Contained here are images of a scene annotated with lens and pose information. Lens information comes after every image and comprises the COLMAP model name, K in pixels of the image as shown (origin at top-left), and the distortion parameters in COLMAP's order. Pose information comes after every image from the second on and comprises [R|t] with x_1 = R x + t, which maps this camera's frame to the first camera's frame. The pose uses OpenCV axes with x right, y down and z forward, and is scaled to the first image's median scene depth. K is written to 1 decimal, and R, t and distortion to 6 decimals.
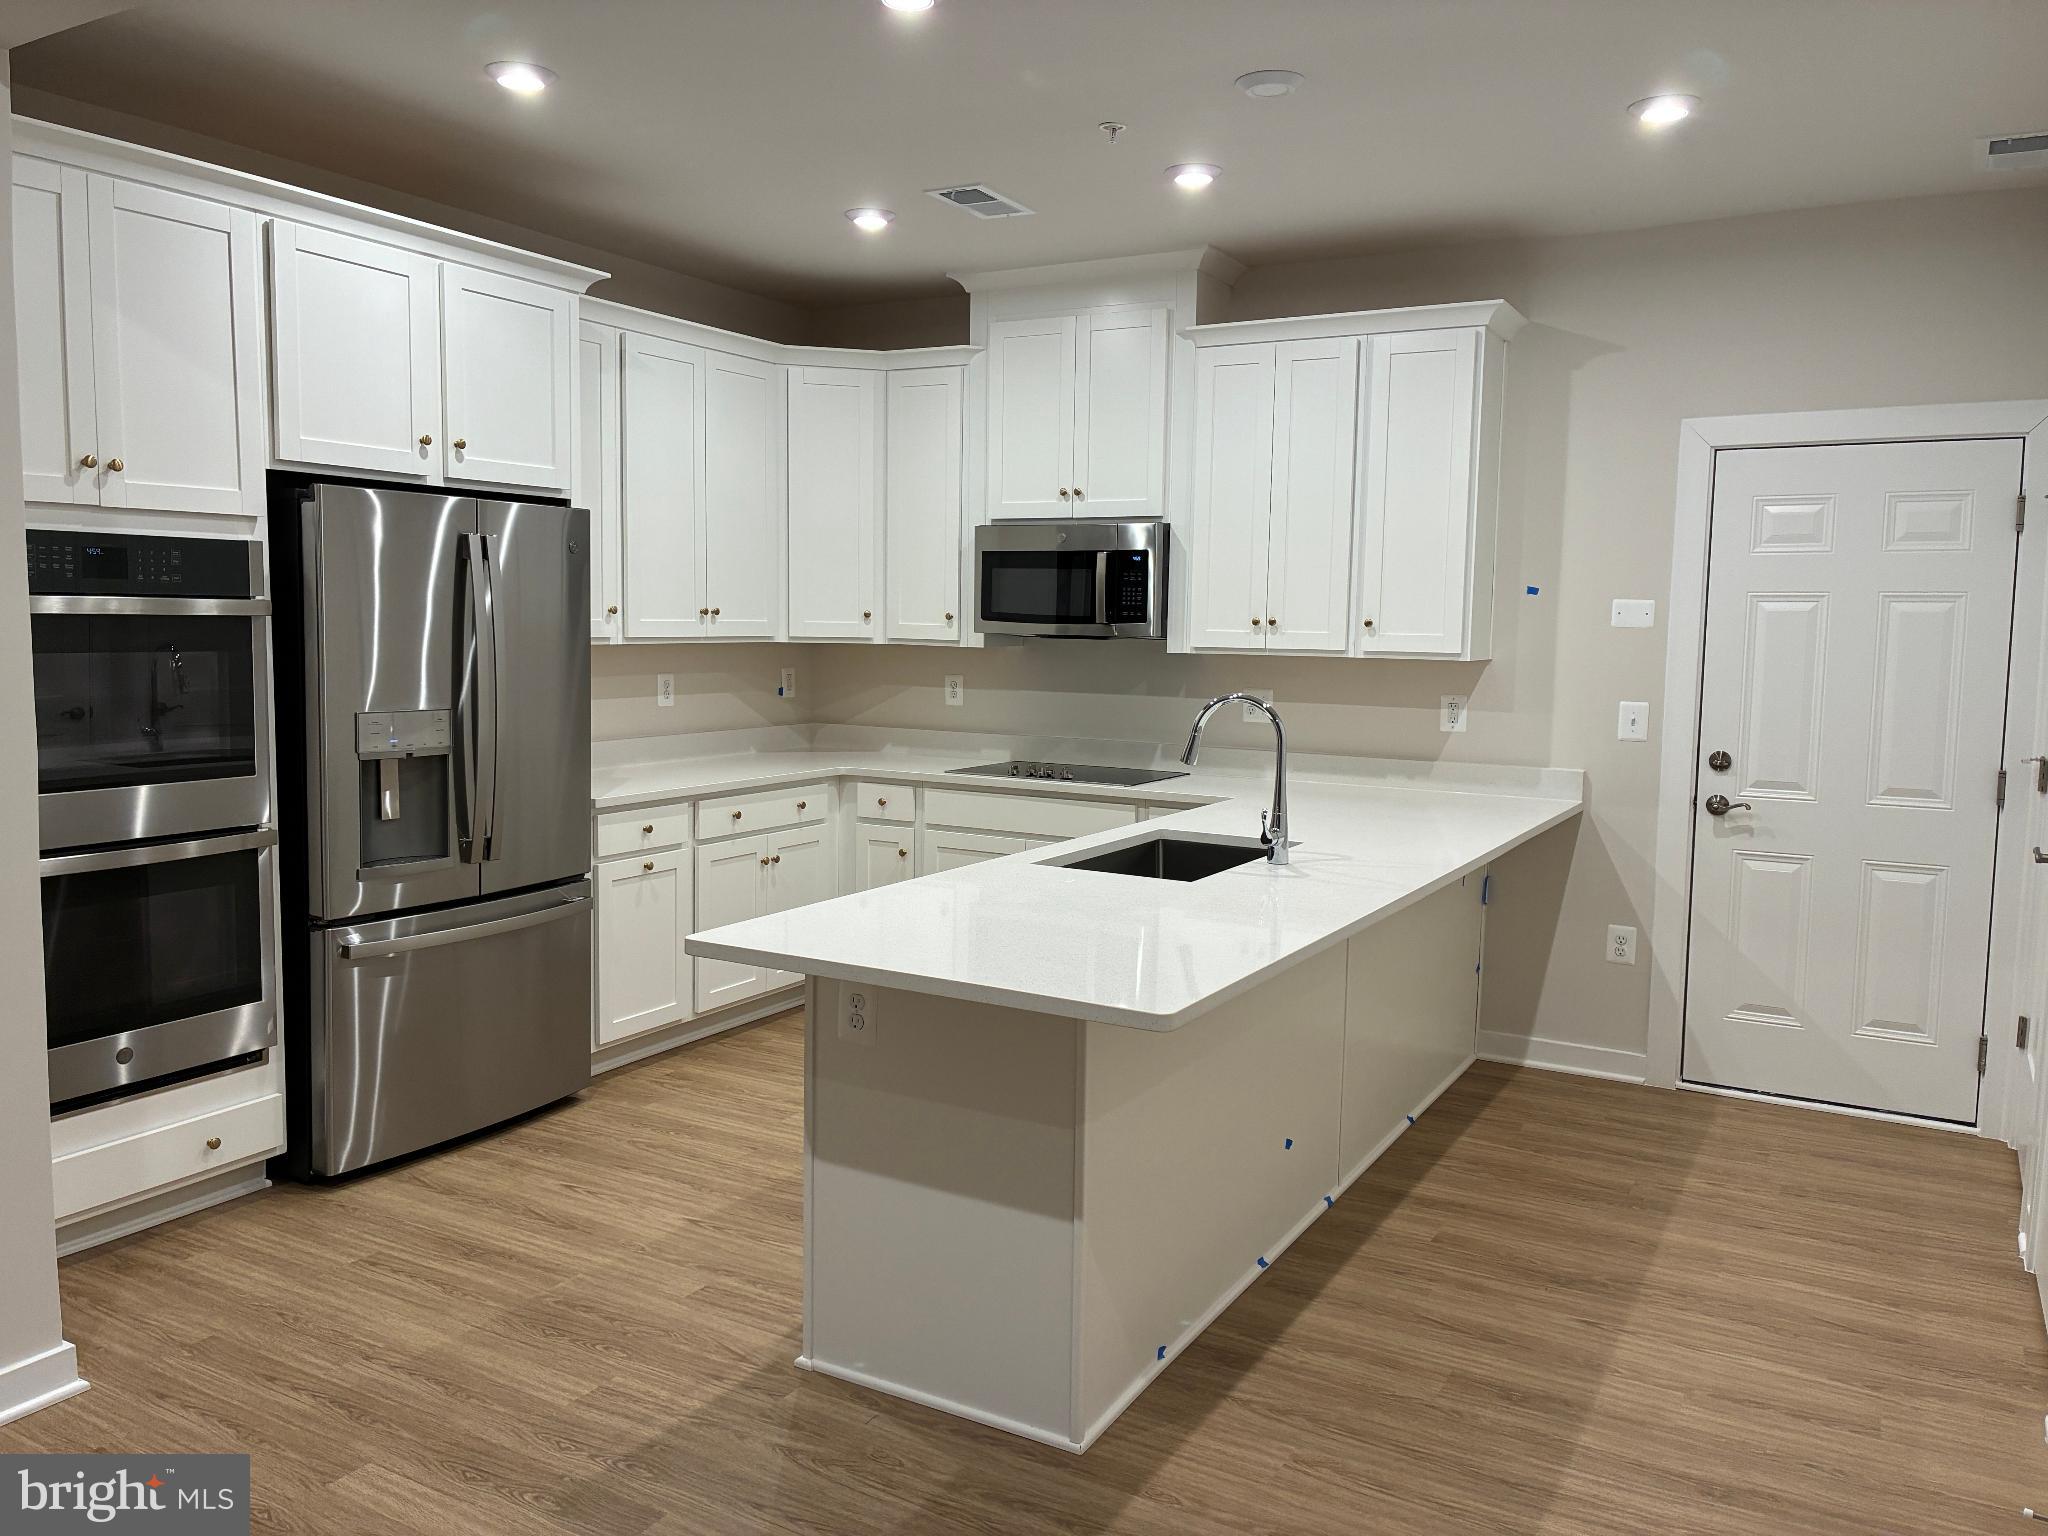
lens RADIAL K [[1554.1, 0, 1024.0], [0, 1554.1, 768.0], [0, 0, 1]] dist [0.064615, -0.079519]
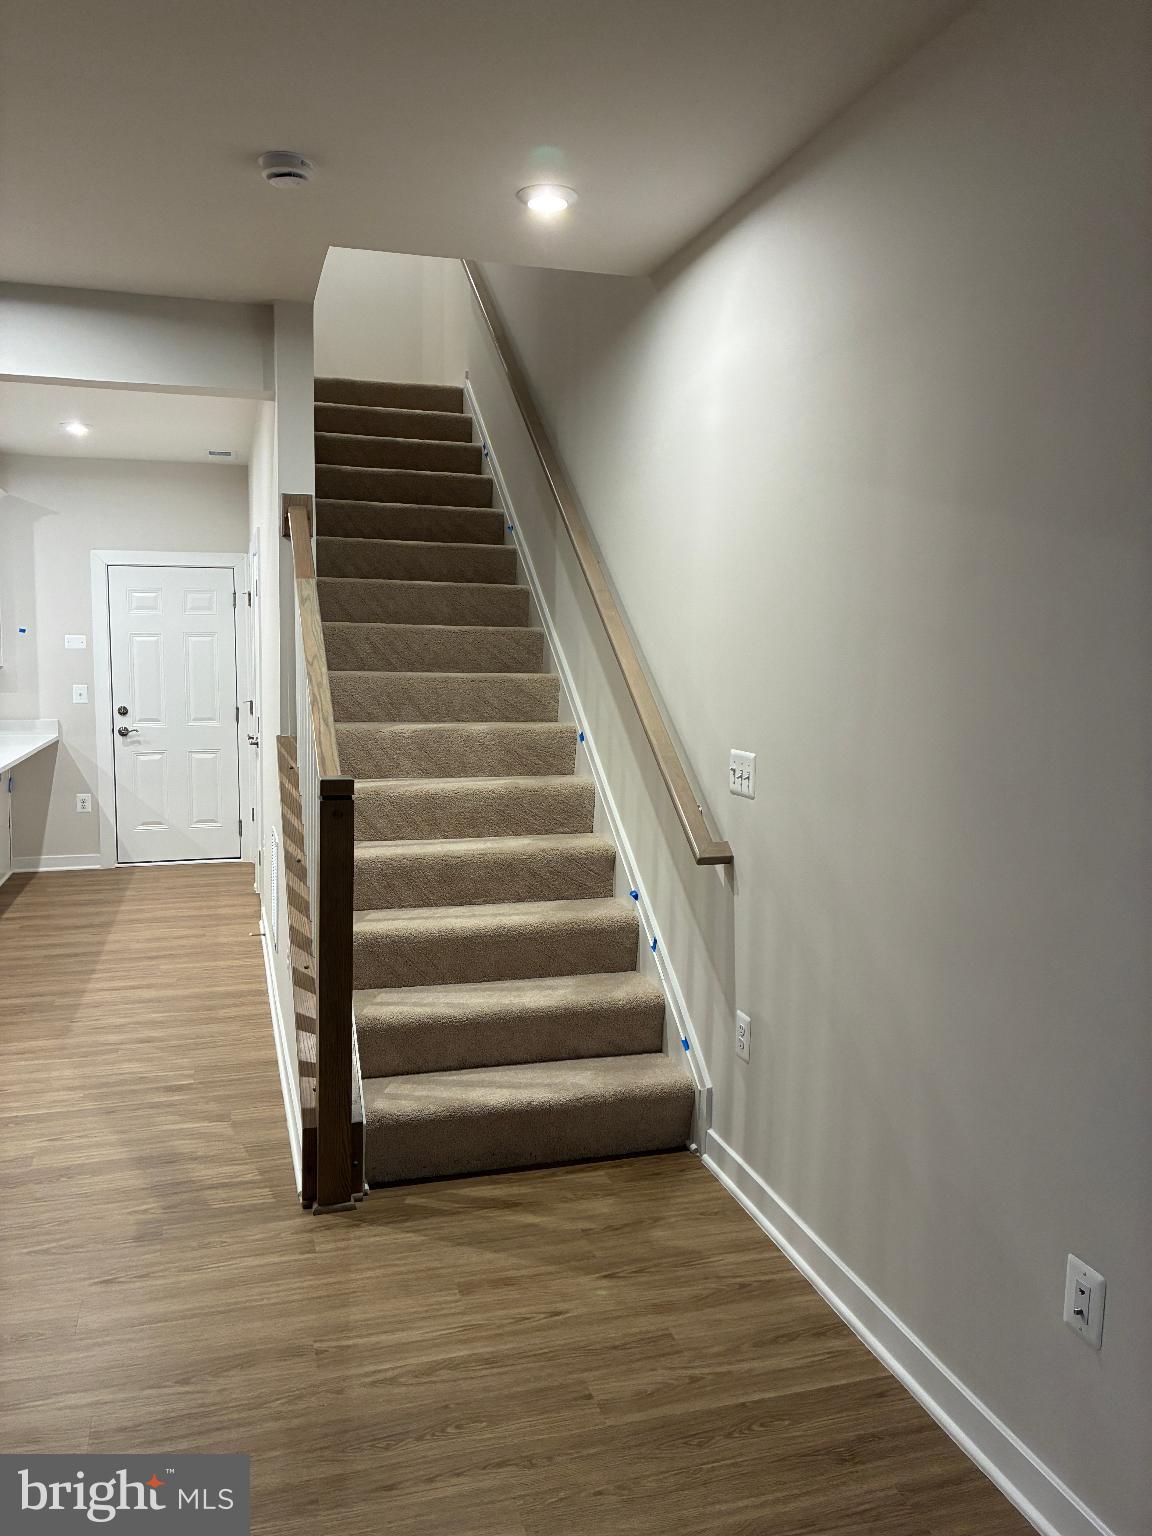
lens RADIAL K [[1180.4, 0, 550.4], [0, 1180.4, 749.0], [0, 0, 1]] dist [0.002497, 0.153593]
pose [[0.707544, -0.074866, 0.702692, -0.274712], [0.076399, 0.996648, 0.029257, 0.043379], [-0.702527, 0.032984, 0.710892, -0.541262]]
